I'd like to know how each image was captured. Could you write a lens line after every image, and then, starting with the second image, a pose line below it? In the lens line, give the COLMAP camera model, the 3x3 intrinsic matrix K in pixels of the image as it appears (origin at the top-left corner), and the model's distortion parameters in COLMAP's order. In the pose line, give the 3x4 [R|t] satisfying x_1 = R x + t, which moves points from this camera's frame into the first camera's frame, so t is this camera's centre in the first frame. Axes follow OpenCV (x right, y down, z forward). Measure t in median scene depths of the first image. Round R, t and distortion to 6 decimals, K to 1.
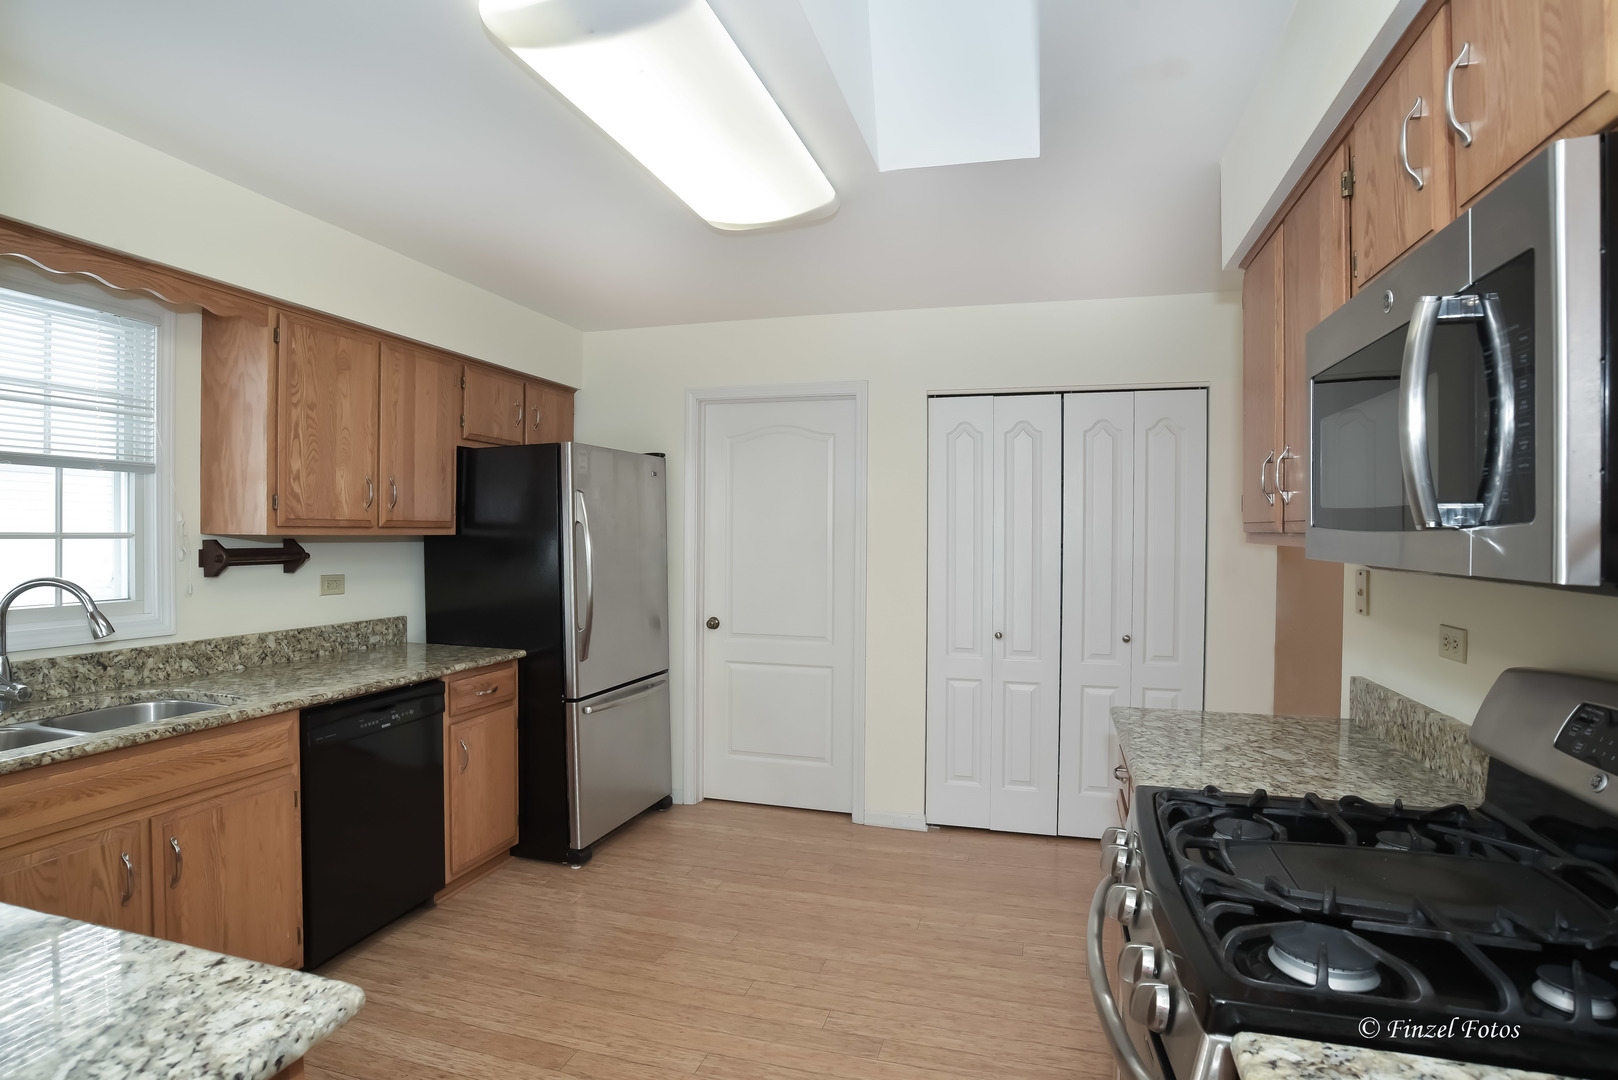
lens RADIAL K [[833.4, 0, 809.0], [0, 833.4, 540.0], [0, 0, 1]] dist [-0.001694, -0.000125]
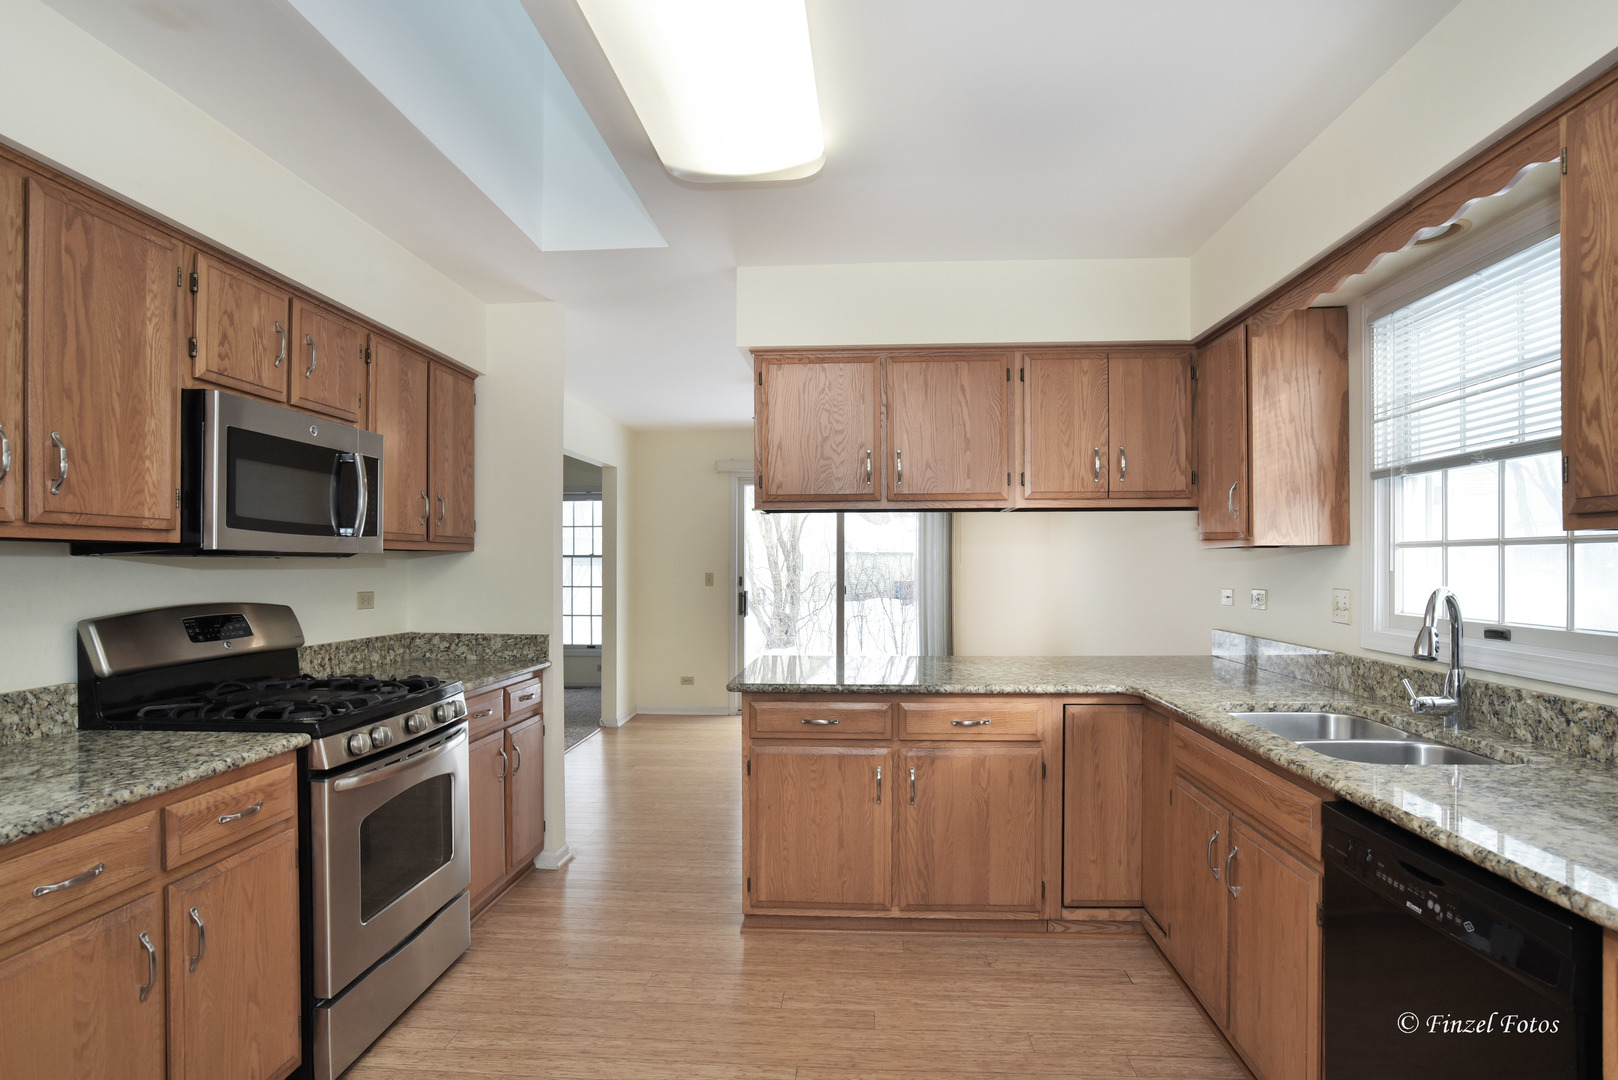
lens RADIAL K [[833.4, 0, 809.0], [0, 833.4, 540.0], [0, 0, 1]] dist [-0.001694, -0.000125]
pose [[-0.989861, -0.003337, -0.142003, -0.086695], [0.001686, 0.999377, -0.035242, 0.019855], [0.142033, -0.035125, -0.989239, 1.662403]]
